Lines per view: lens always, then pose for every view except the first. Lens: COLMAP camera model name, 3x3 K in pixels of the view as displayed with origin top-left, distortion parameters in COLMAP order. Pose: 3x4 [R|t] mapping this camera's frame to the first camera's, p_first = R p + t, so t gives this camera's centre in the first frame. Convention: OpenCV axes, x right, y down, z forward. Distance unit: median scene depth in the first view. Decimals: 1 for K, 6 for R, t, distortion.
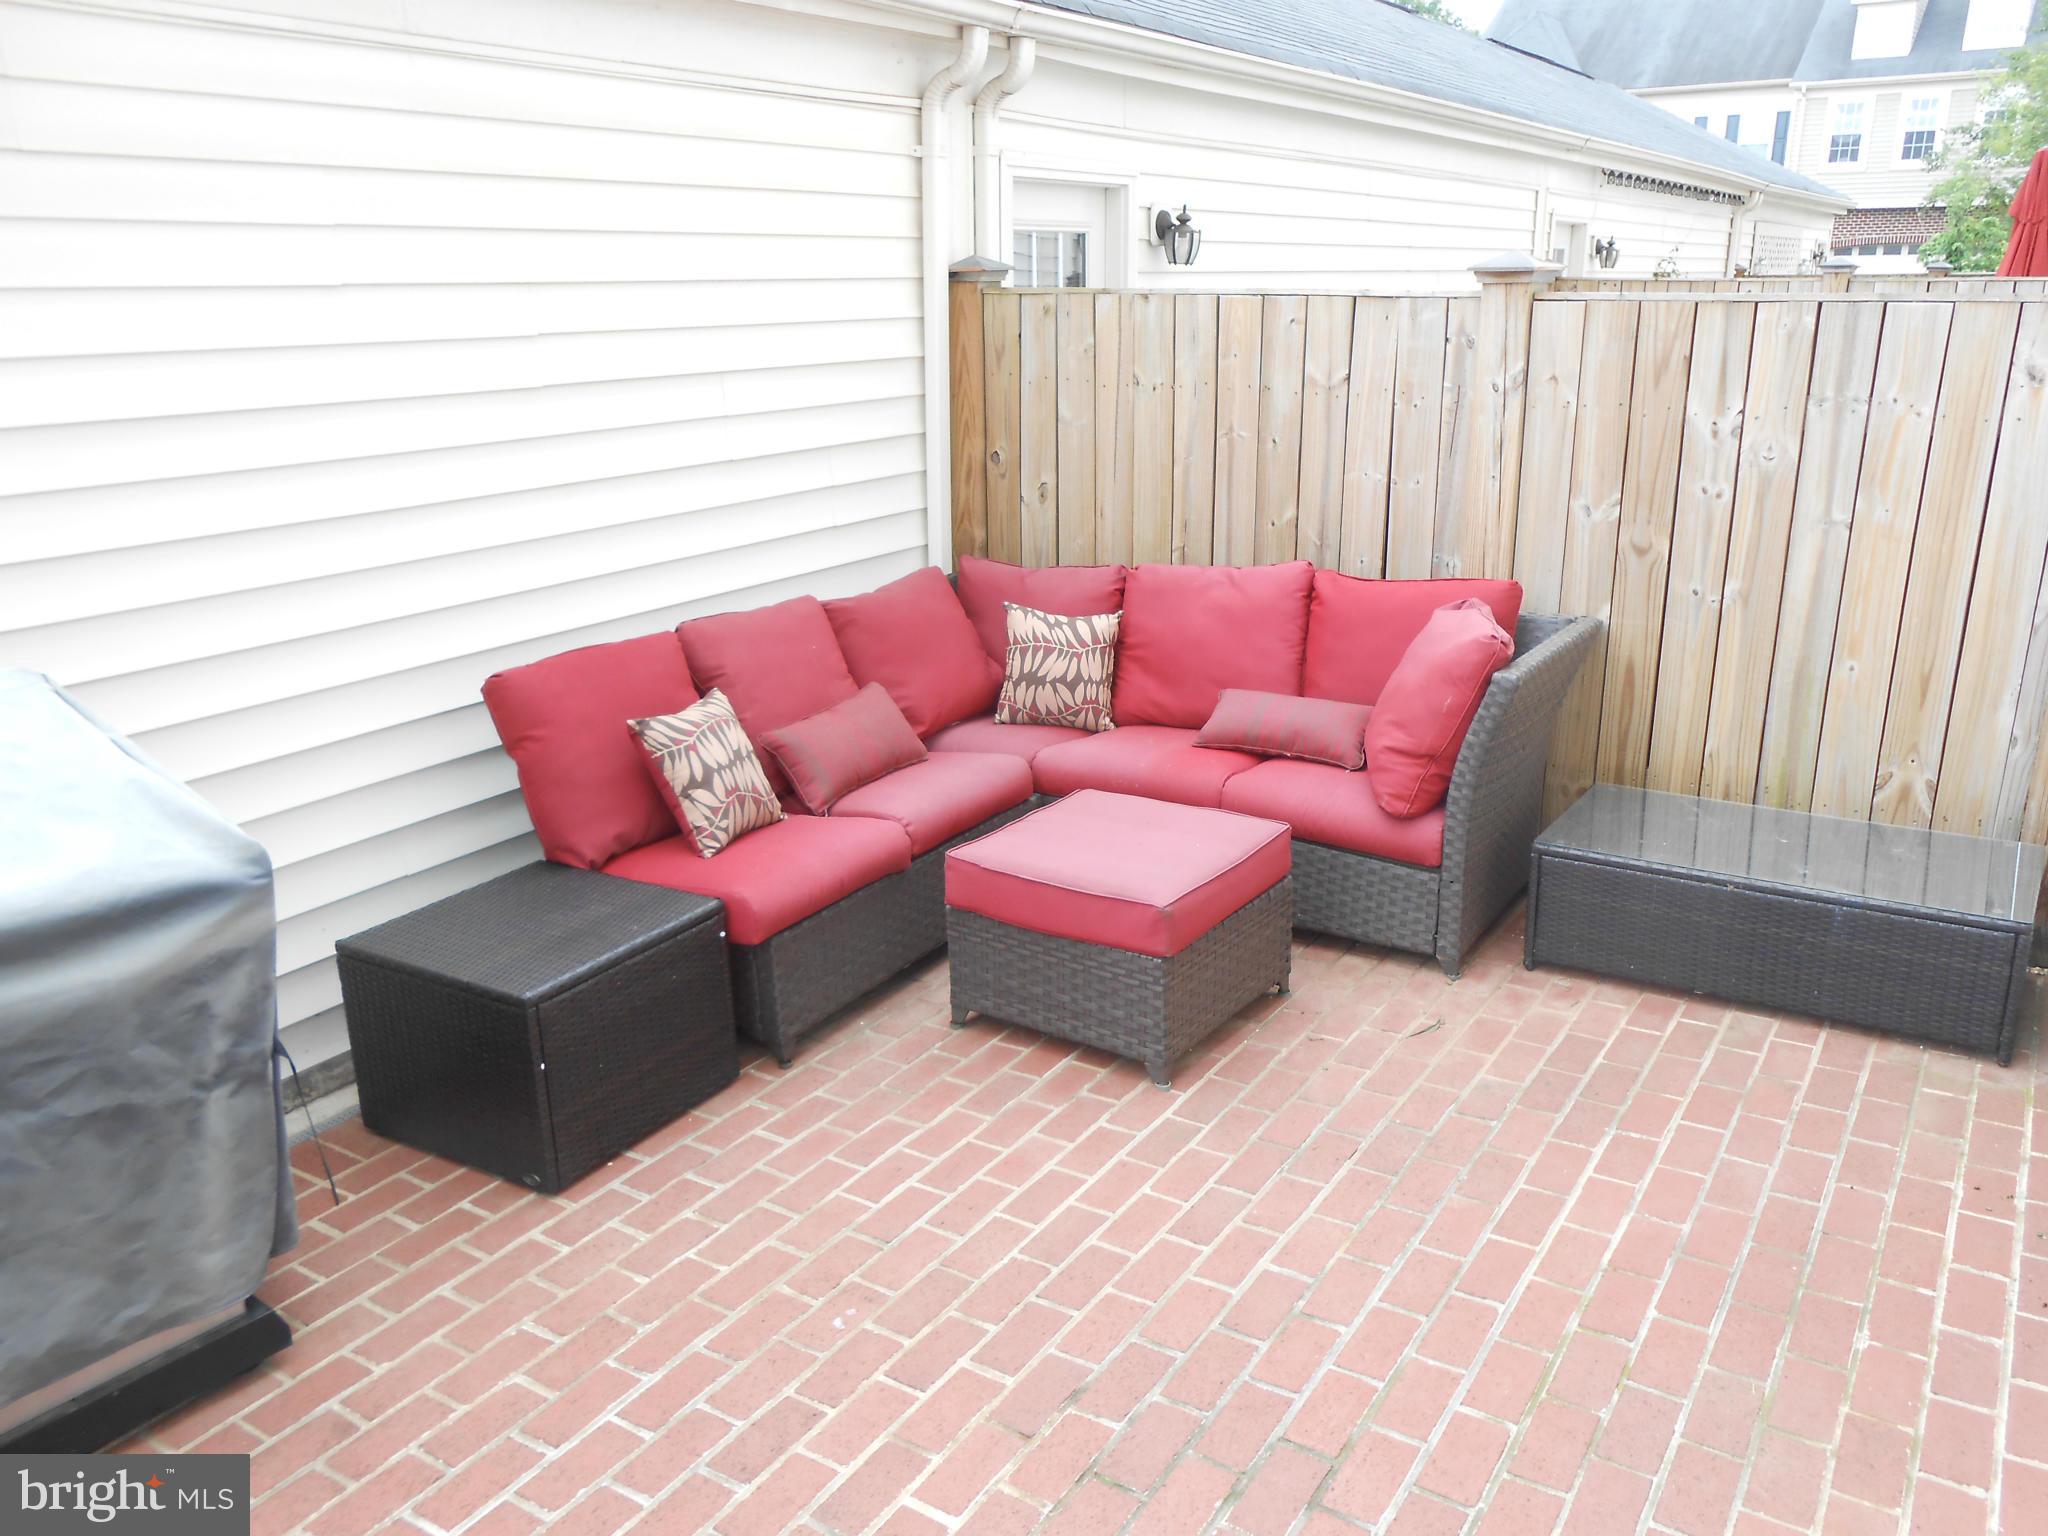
lens RADIAL K [[1606.5, 0, 1028.4], [0, 1606.5, 772.1], [0, 0, 1]] dist [-0.029428, 0.031141]
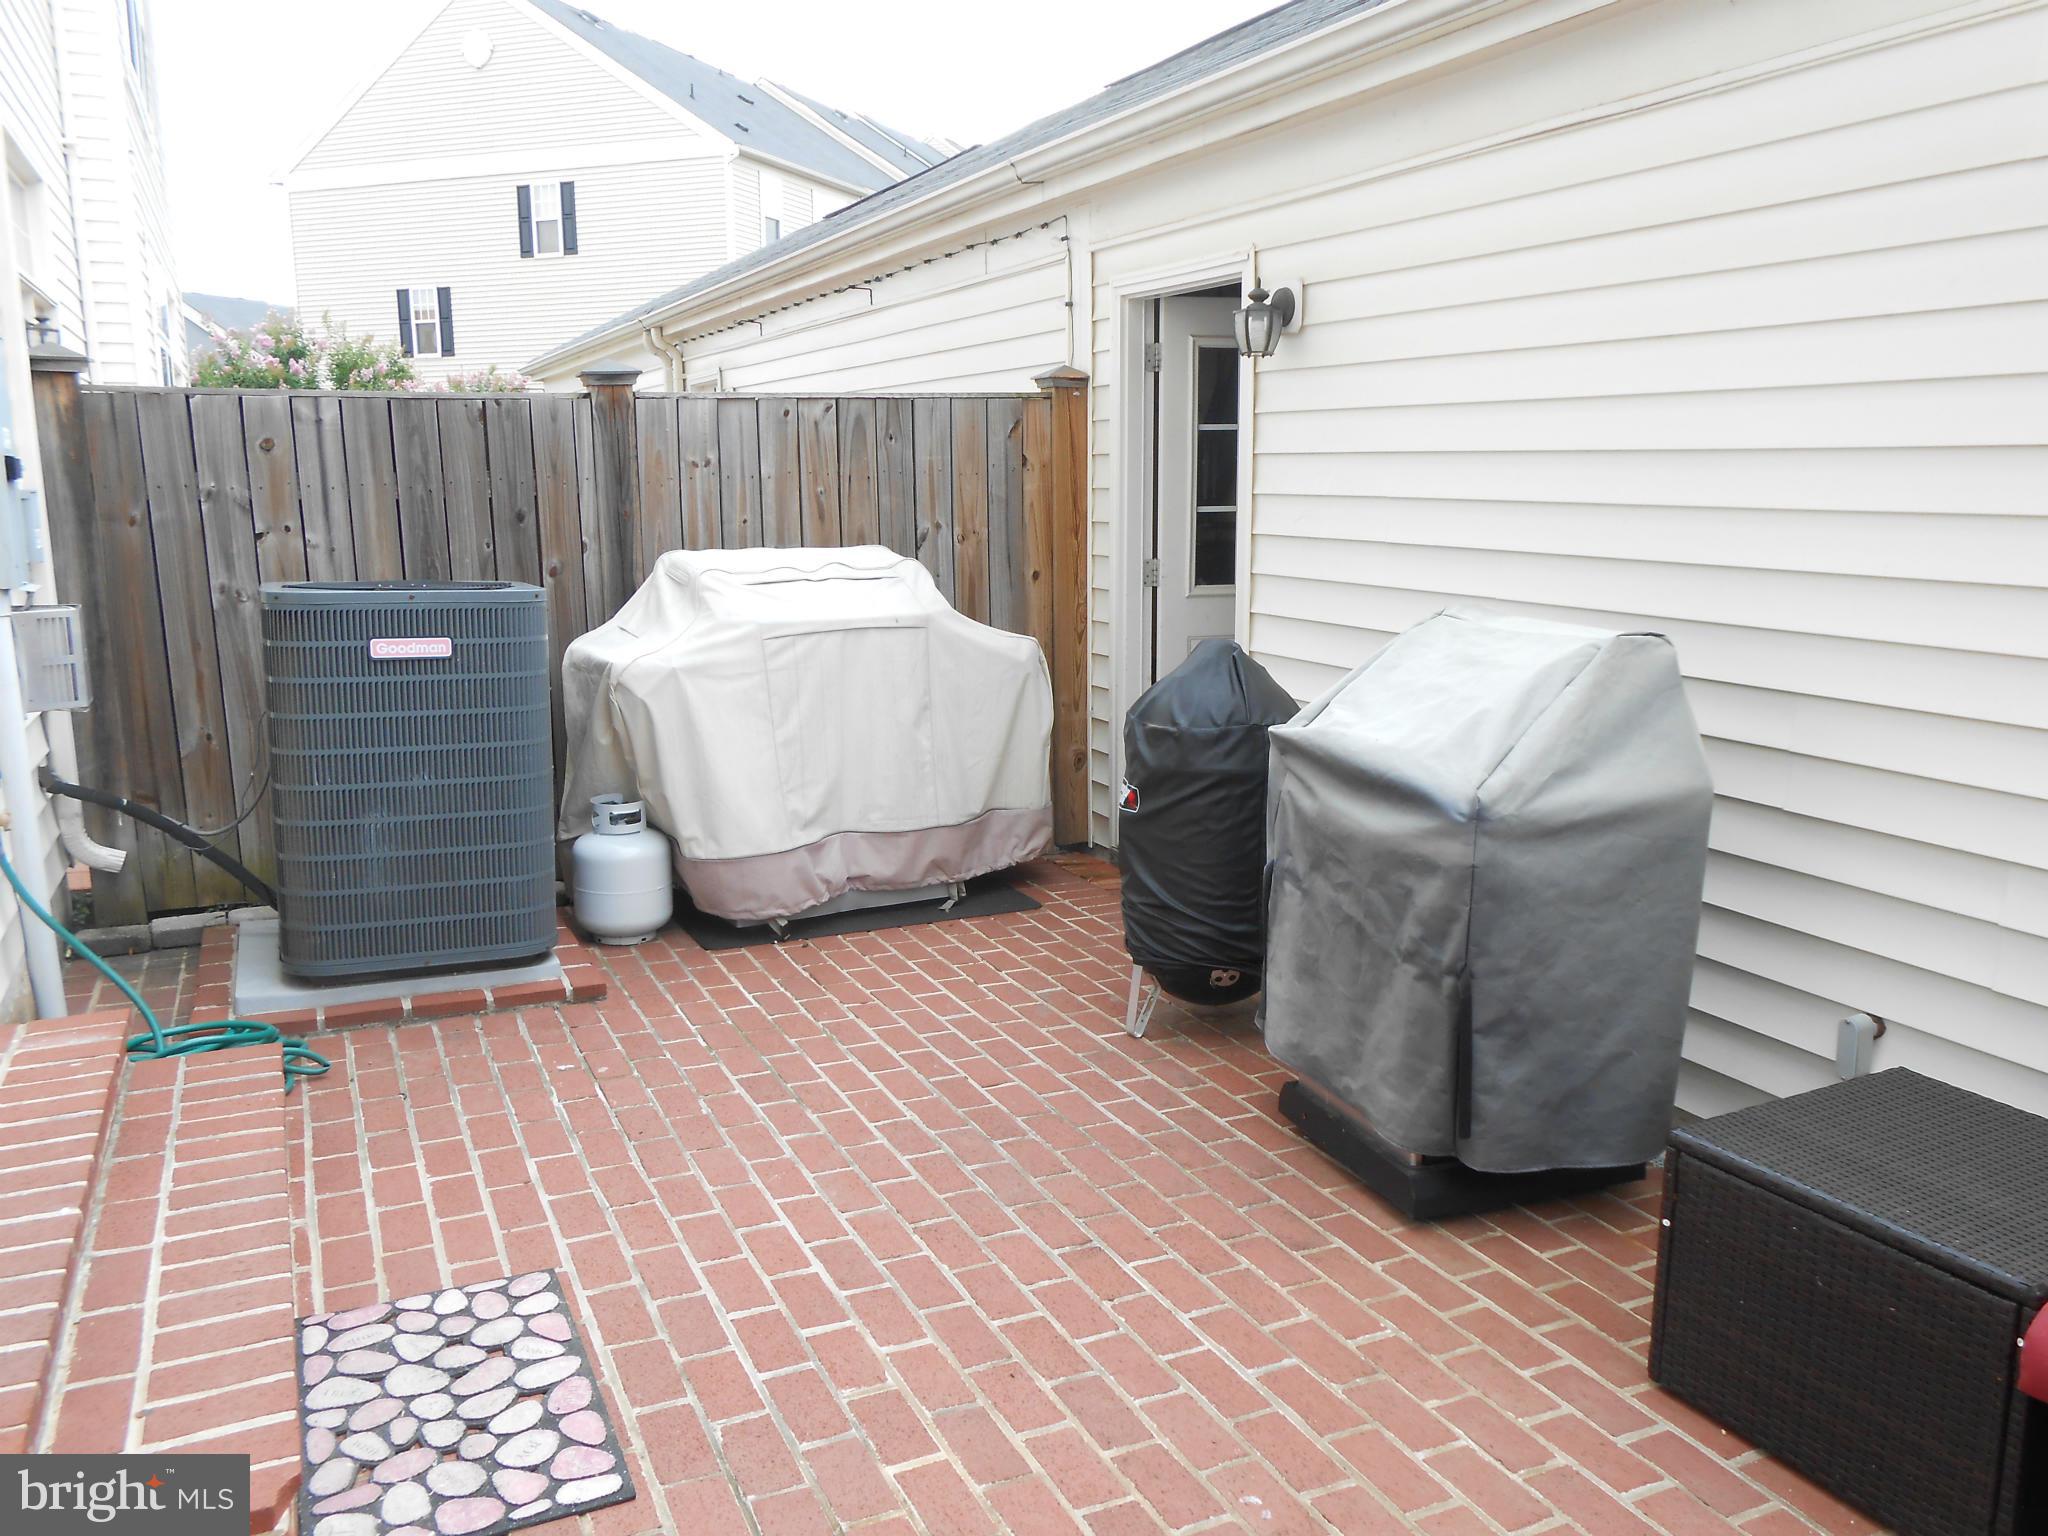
lens RADIAL K [[1606.5, 0, 1027.7], [0, 1606.5, 769.7], [0, 0, 1]] dist [-0.029428, 0.031141]
pose [[-0.532019, 0.185872, -0.826080, 0.579101], [-0.226756, 0.908698, 0.350499, -0.275844], [0.815805, 0.373791, -0.441297, 1.168198]]
